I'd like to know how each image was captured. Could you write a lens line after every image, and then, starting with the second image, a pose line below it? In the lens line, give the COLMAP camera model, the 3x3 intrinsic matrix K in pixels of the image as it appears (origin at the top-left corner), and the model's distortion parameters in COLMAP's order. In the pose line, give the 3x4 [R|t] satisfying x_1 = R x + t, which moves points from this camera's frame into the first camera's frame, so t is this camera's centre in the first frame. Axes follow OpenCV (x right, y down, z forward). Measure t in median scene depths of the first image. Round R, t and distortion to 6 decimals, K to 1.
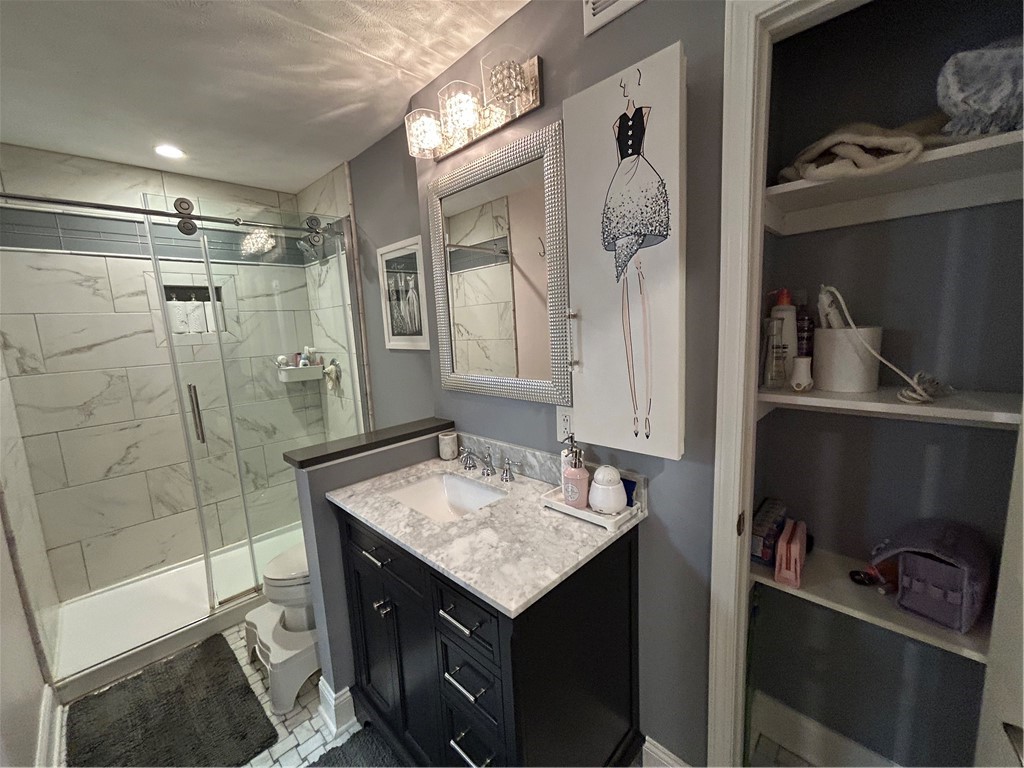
lens RADIAL K [[413.5, 0, 515.0], [0, 413.5, 383.1], [0, 0, 1]] dist [-0.000959, 0.000542]
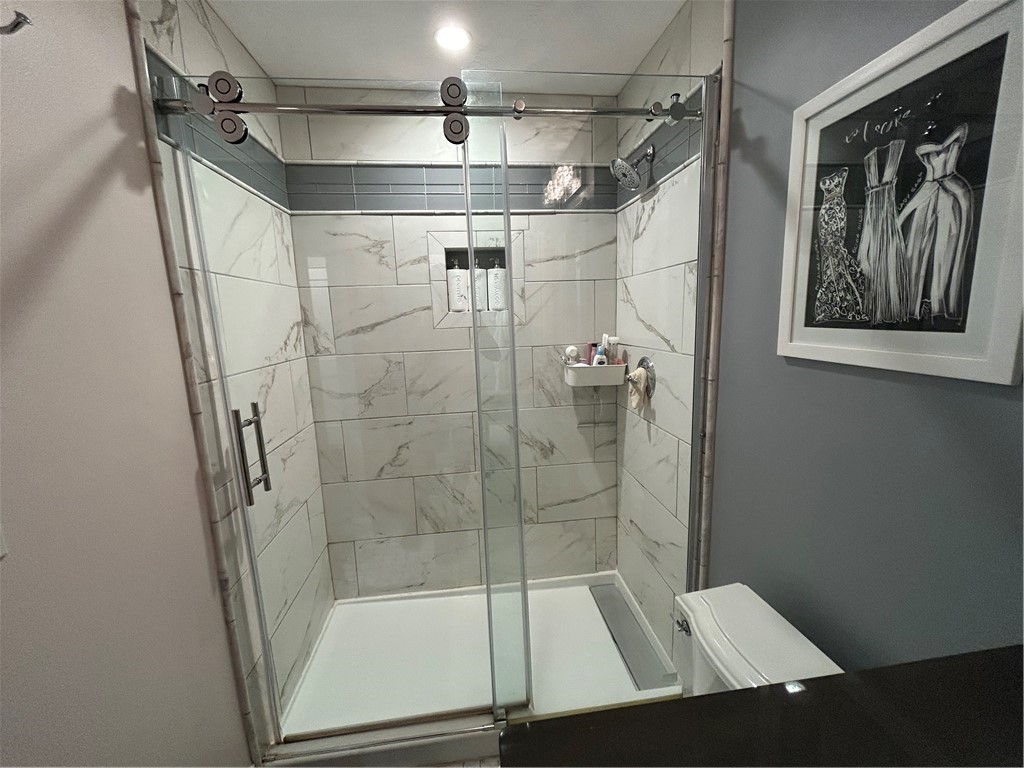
lens RADIAL K [[413.5, 0, 513.7], [0, 413.5, 383.7], [0, 0, 1]] dist [-0.000959, 0.000542]
pose [[0.779658, 0.122720, -0.614063, -0.255852], [-0.092851, 0.992425, 0.080445, -0.062412], [0.619284, -0.005703, 0.785146, 0.489471]]
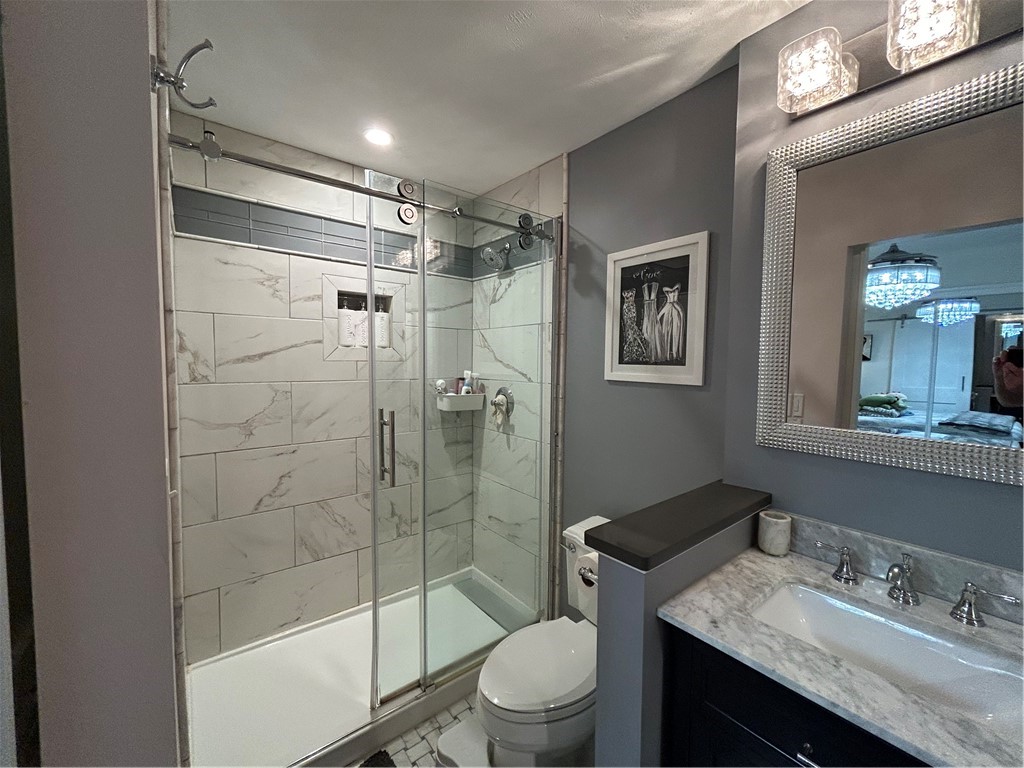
lens RADIAL K [[413.5, 0, 512.8], [0, 413.5, 382.9], [0, 0, 1]] dist [-0.000959, 0.000542]
pose [[0.990264, 0.065801, -0.122665, -0.384251], [-0.076340, 0.993597, -0.083288, 0.000573], [0.116399, 0.091842, 0.988947, 0.208960]]
